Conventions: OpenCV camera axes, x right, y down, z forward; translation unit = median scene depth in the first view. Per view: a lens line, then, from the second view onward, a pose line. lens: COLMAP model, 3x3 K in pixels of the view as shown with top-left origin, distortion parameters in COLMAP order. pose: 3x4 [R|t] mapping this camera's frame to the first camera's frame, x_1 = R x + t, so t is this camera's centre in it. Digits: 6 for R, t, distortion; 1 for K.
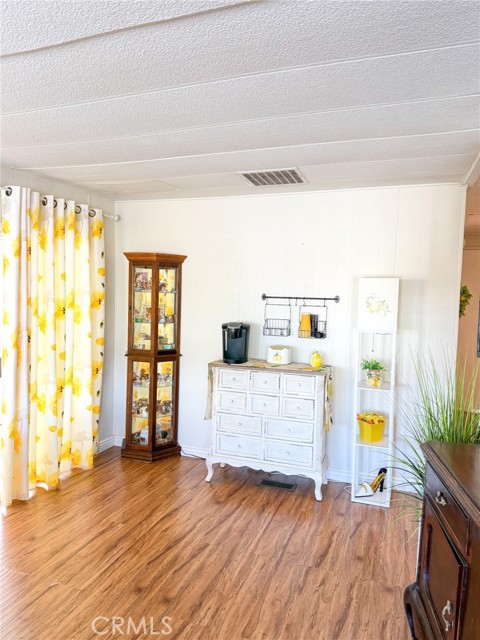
lens RADIAL K [[442.7, 0, 238.7], [0, 442.7, 321.8], [0, 0, 1]] dist [0.020617, -0.033224]
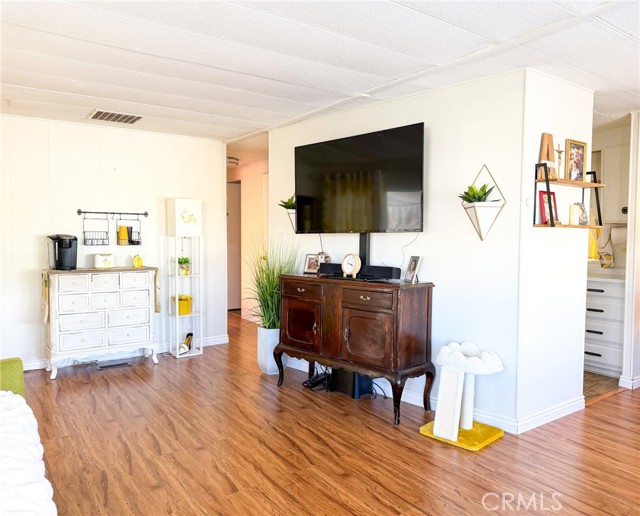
lens RADIAL K [[495.7, 0, 322.5], [0, 495.7, 259.0], [0, 0, 1]] dist [0.009136, 0.002892]
pose [[0.589041, -0.059716, 0.805894, -0.652642], [0.052681, 0.997982, 0.035444, 0.054743], [-0.806384, 0.021578, 0.590998, -0.272370]]
